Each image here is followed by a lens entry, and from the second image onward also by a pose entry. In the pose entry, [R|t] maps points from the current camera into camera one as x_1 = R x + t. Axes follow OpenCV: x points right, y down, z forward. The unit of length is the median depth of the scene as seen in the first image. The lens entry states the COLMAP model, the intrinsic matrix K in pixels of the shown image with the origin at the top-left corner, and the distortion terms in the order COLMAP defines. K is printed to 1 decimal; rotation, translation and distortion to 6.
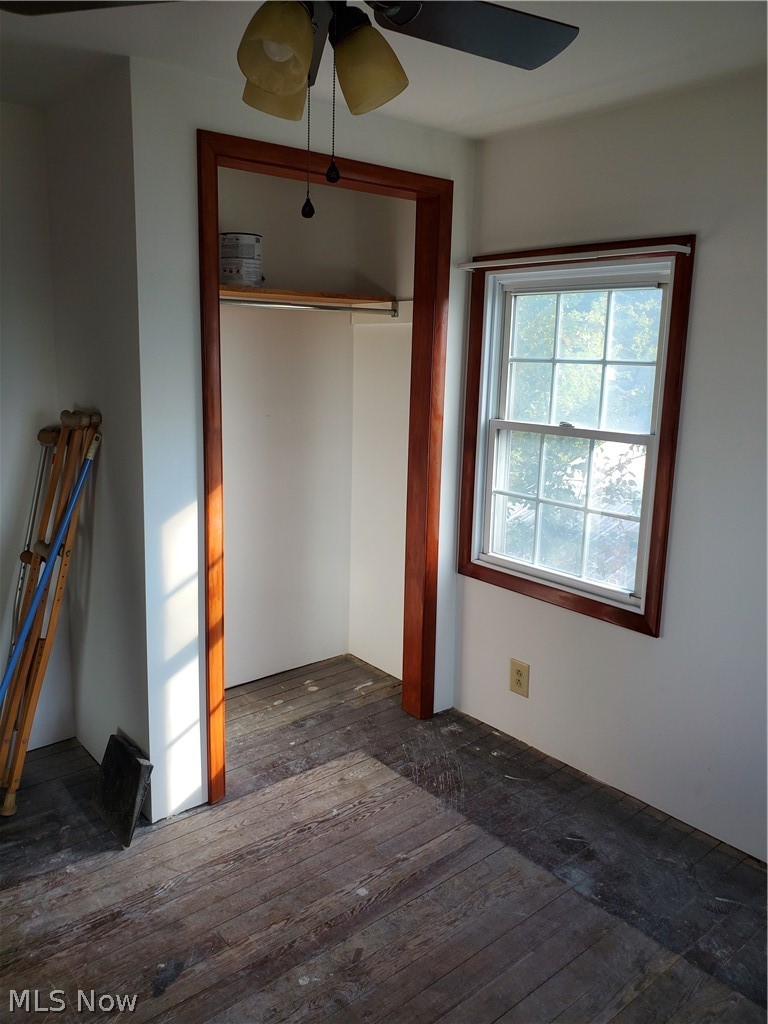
lens RADIAL K [[787.2, 0, 384.1], [0, 787.2, 511.0], [0, 0, 1]] dist [-0.007880, 0.010192]
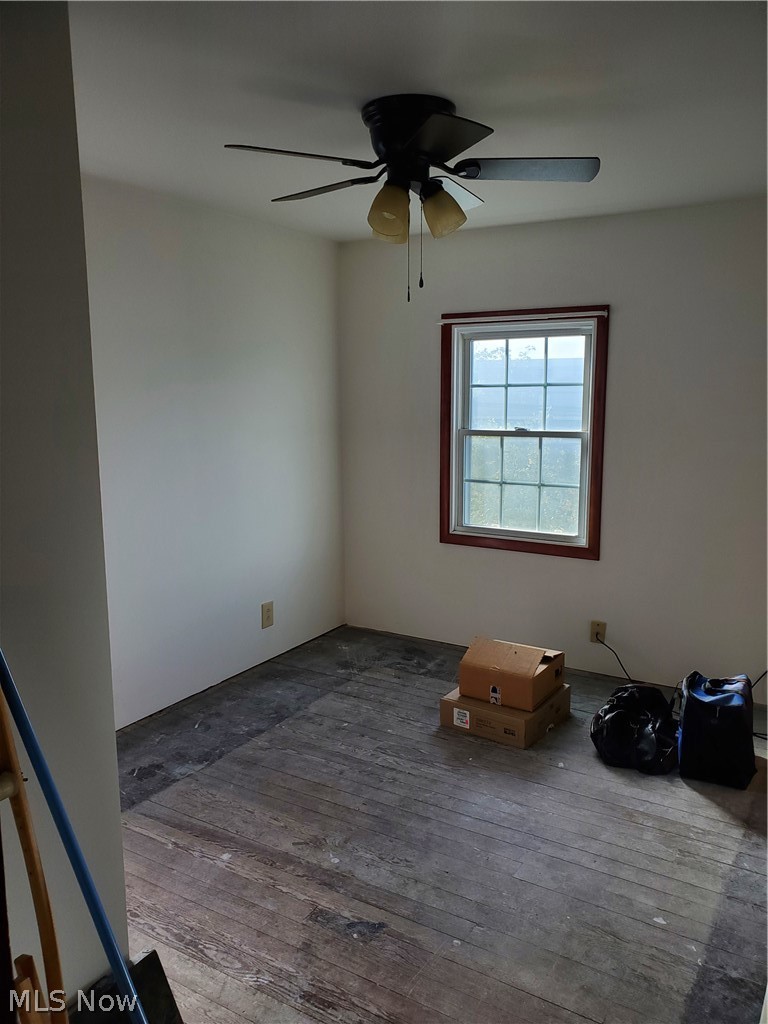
lens RADIAL K [[787.2, 0, 384.6], [0, 787.2, 512.6], [0, 0, 1]] dist [-0.007880, 0.010192]
pose [[-0.320985, -0.180200, 0.929783, -1.095564], [0.174093, 0.953777, 0.244952, -0.235973], [-0.930946, 0.240495, -0.274776, 1.000765]]
